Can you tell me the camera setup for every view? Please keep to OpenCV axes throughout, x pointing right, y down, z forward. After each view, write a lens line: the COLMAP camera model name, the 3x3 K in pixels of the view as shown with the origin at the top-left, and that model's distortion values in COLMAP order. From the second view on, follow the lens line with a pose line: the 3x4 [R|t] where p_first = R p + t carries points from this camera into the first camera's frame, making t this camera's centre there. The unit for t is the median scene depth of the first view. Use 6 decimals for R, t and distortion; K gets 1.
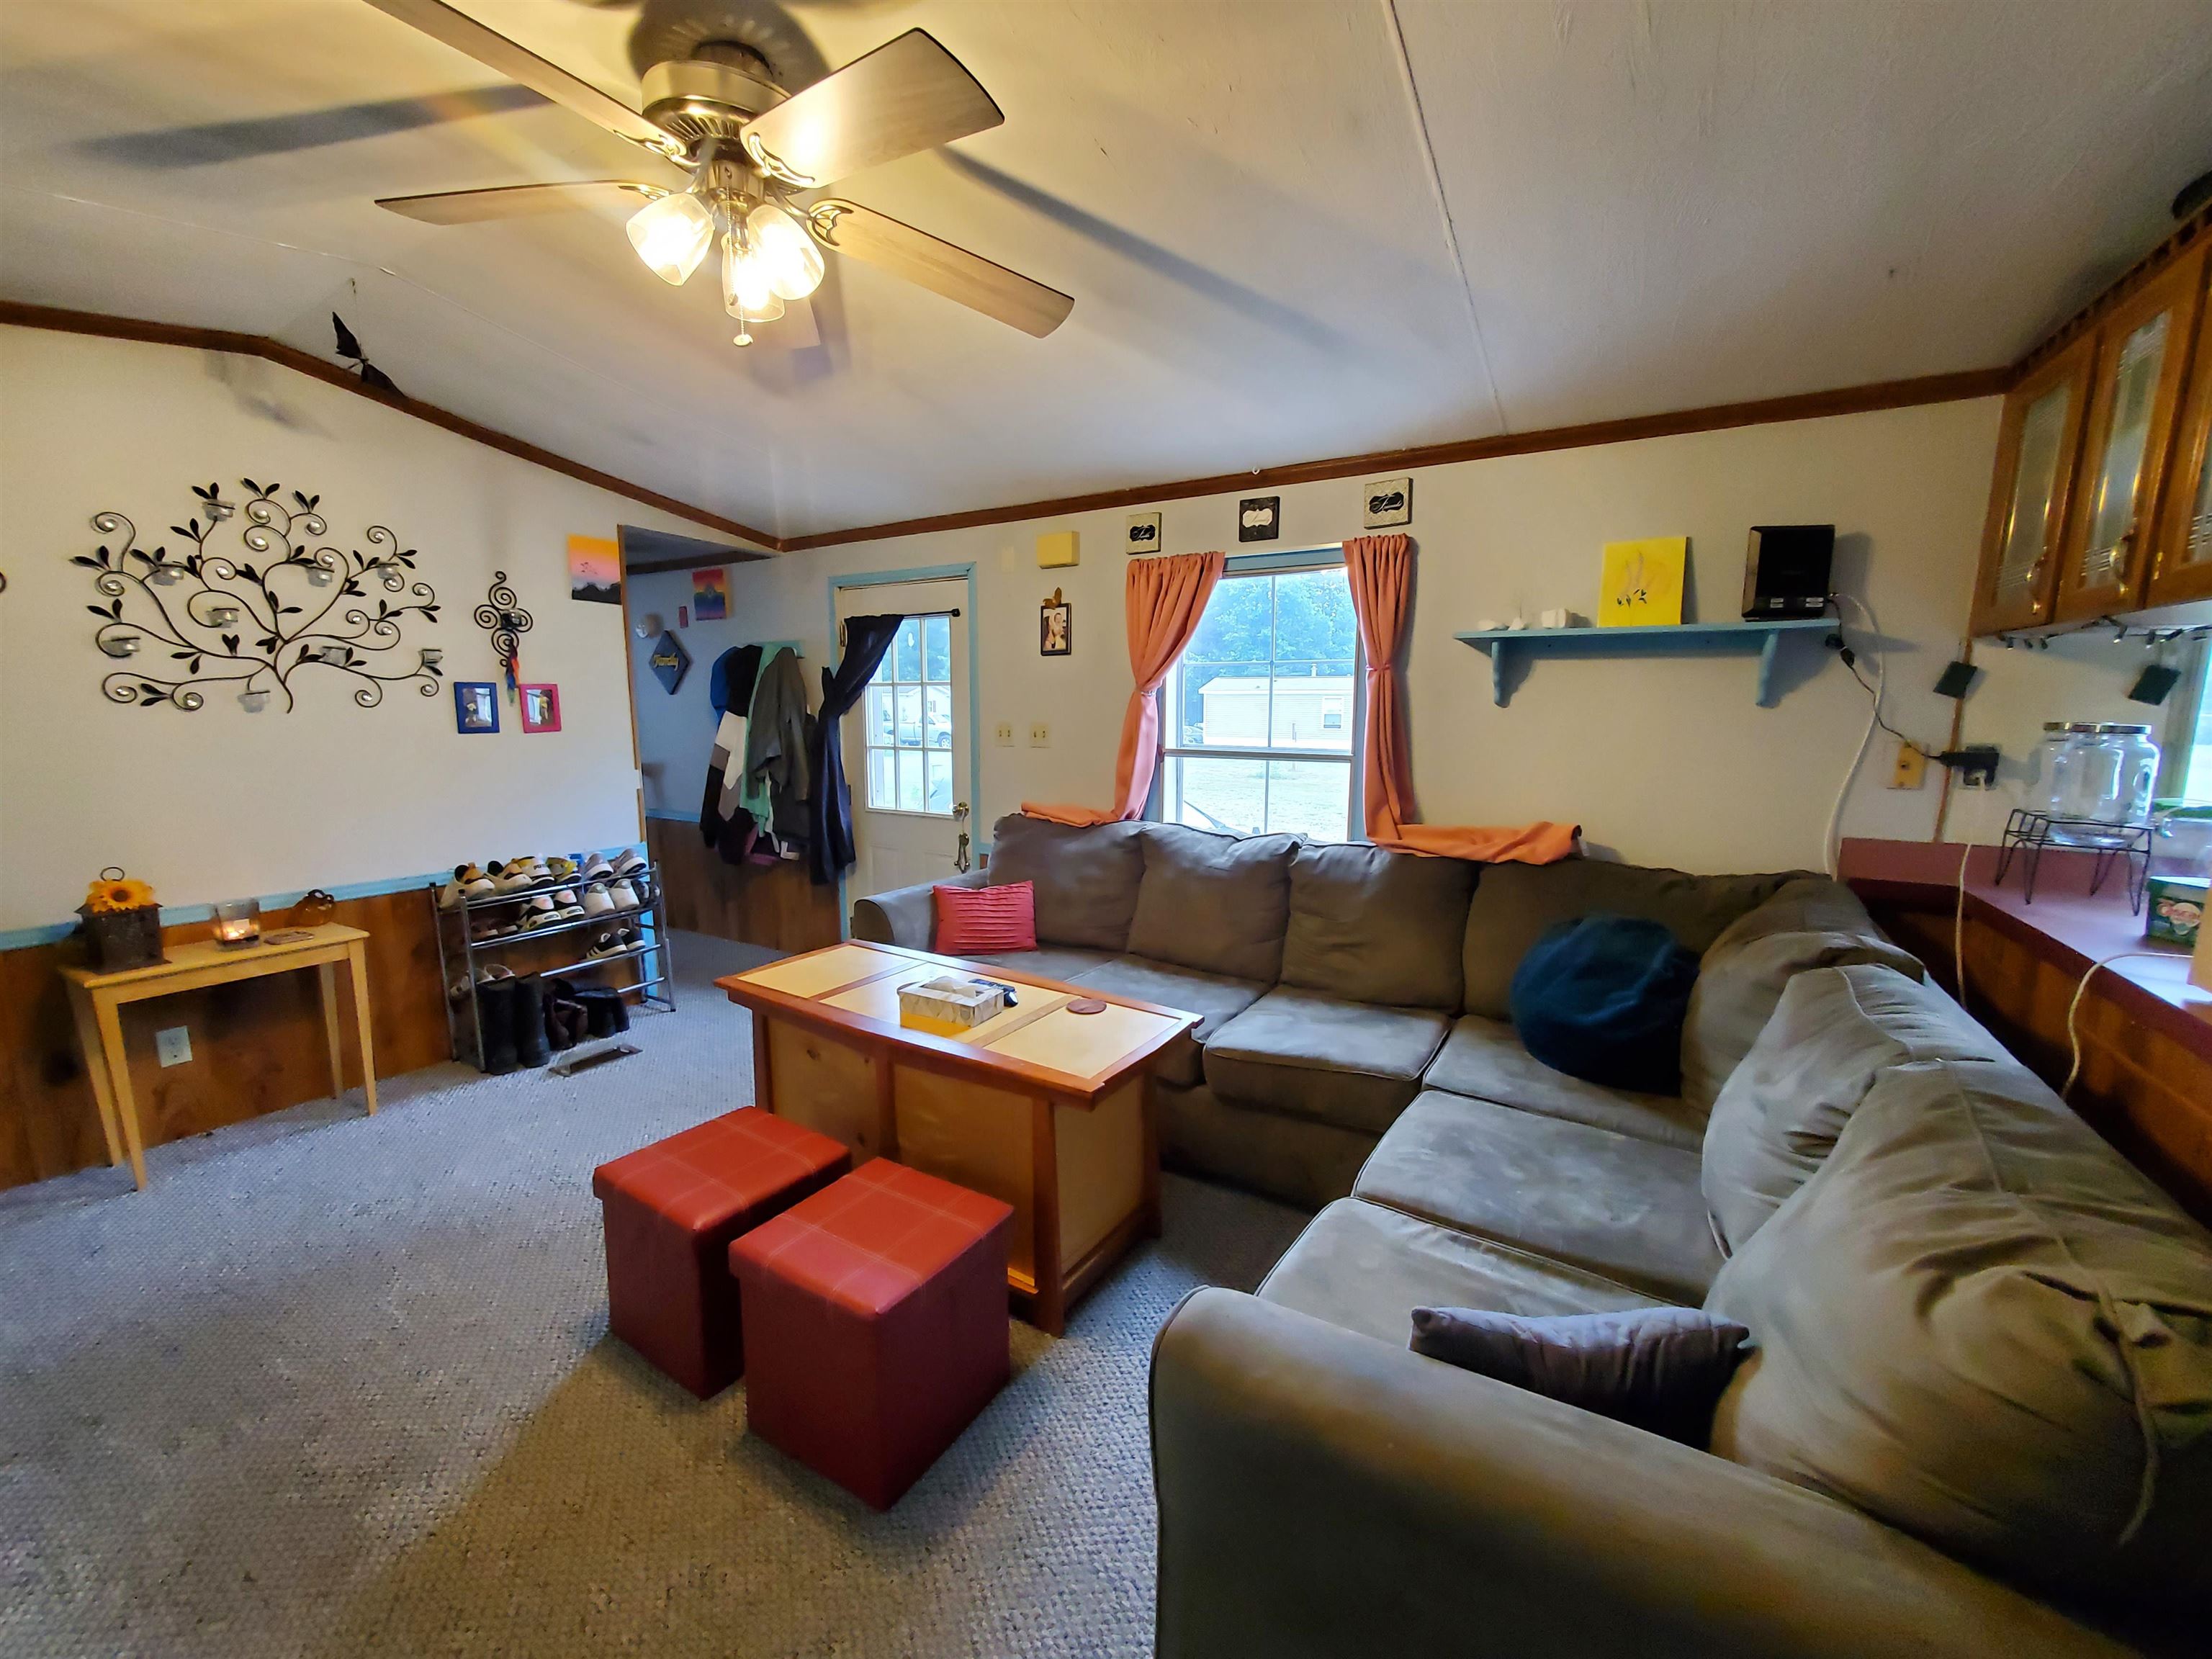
lens RADIAL K [[878.2, 0, 1106.0], [0, 878.2, 829.5], [0, 0, 1]] dist [0.000836, -0.000013]
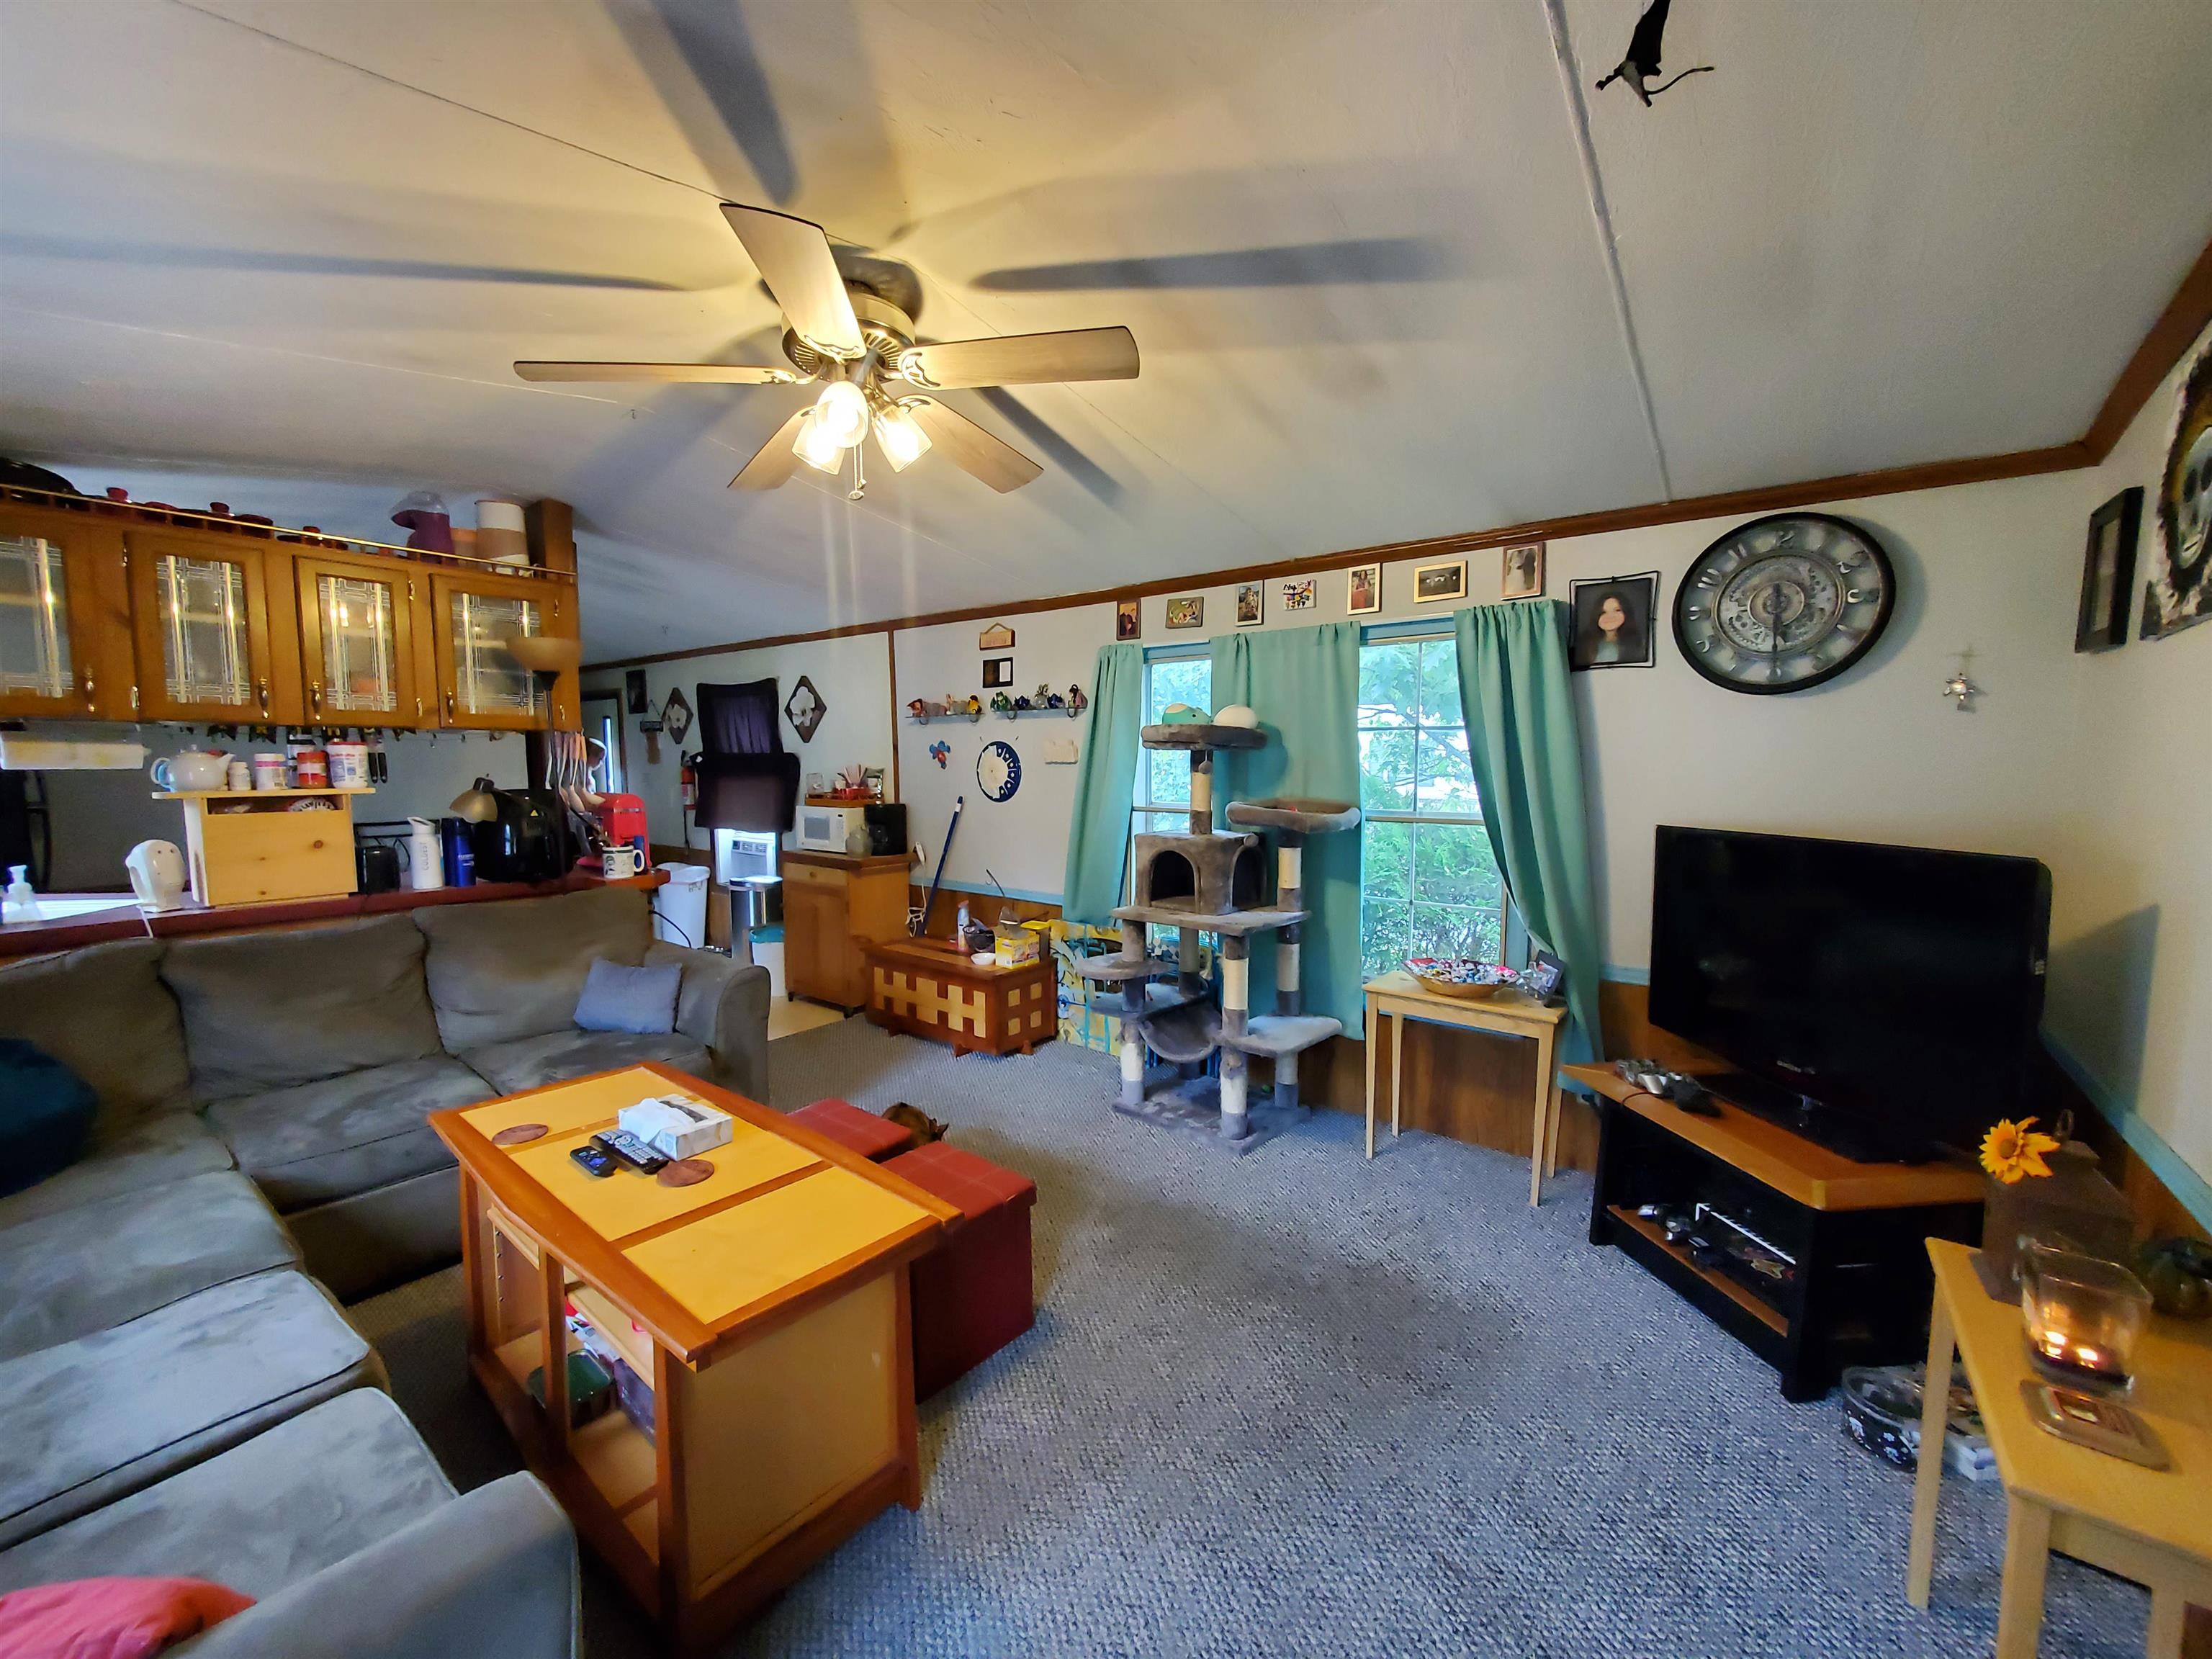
lens RADIAL K [[878.2, 0, 1106.0], [0, 878.2, 829.5], [0, 0, 1]] dist [0.000836, -0.000013]
pose [[-0.994622, -0.017047, 0.102158, -0.479449], [0.005688, 0.975881, 0.218227, -0.197507], [-0.103415, 0.217635, -0.970536, 1.227978]]
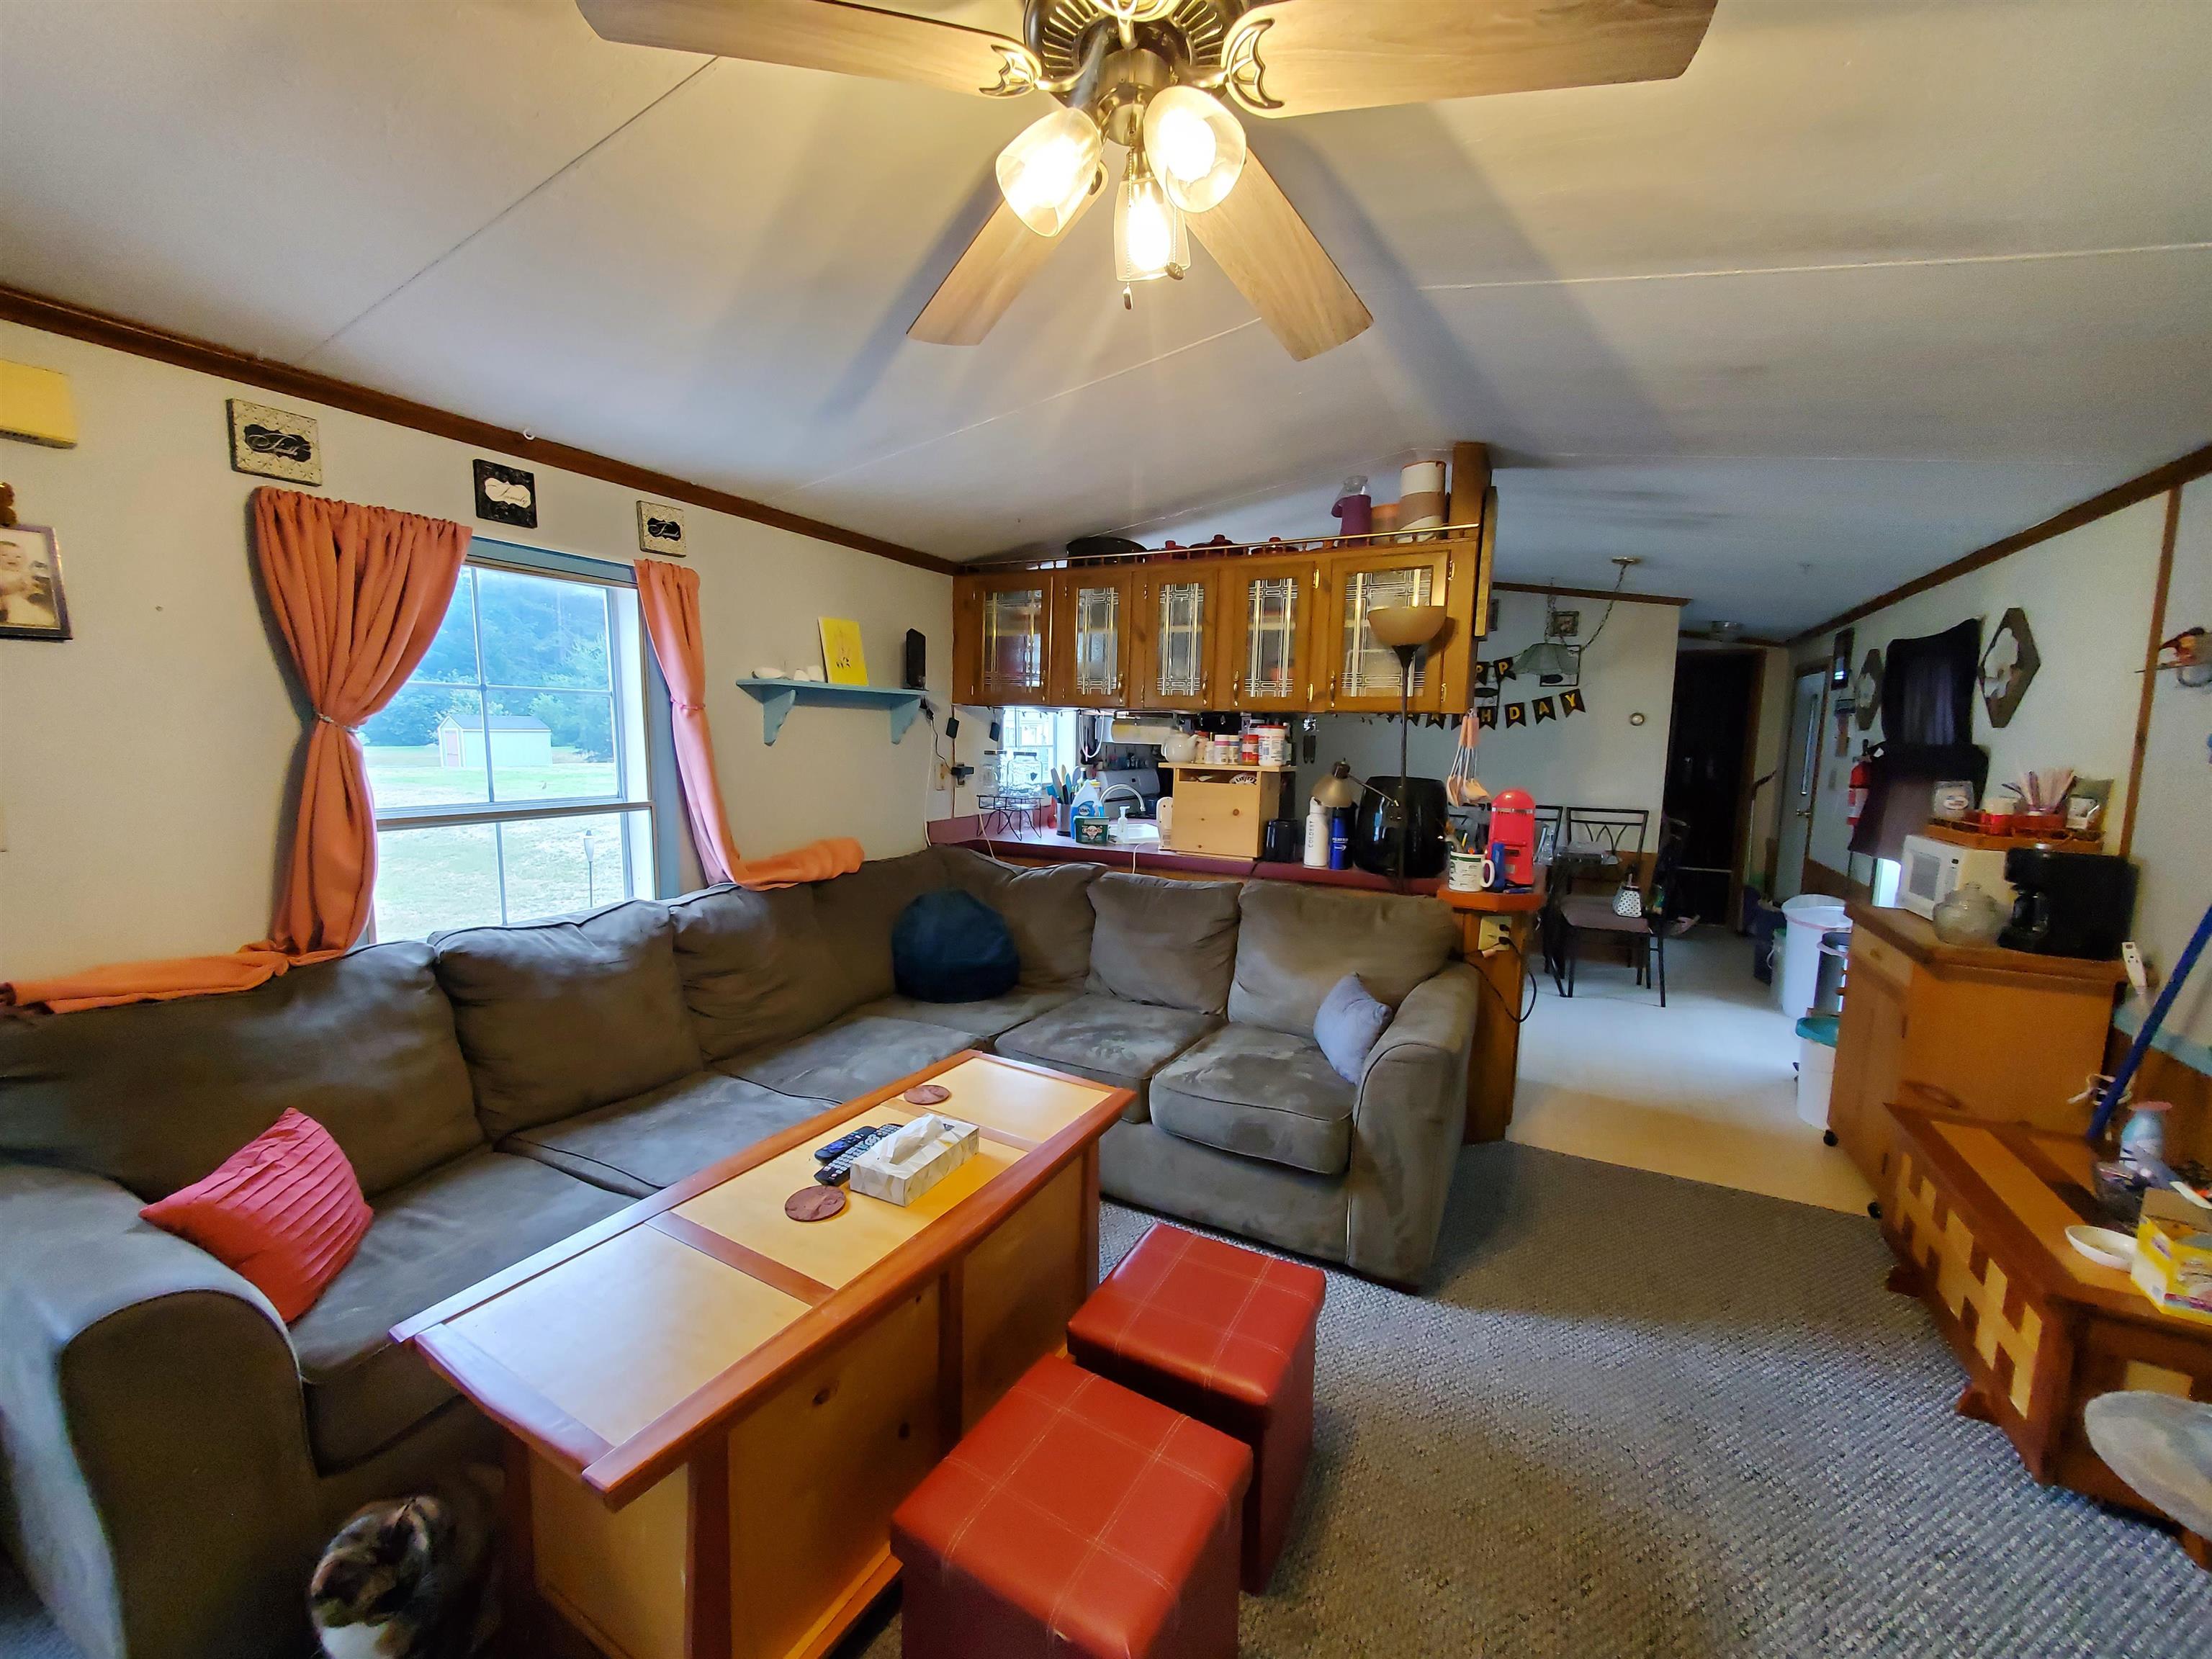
lens RADIAL K [[878.2, 0, 1106.0], [0, 878.2, 829.5], [0, 0, 1]] dist [0.000836, -0.000013]
pose [[-0.065922, -0.119756, 0.990612, -0.640190], [0.117256, 0.984964, 0.126876, -0.115496], [-0.990911, 0.124519, -0.050889, 0.593244]]
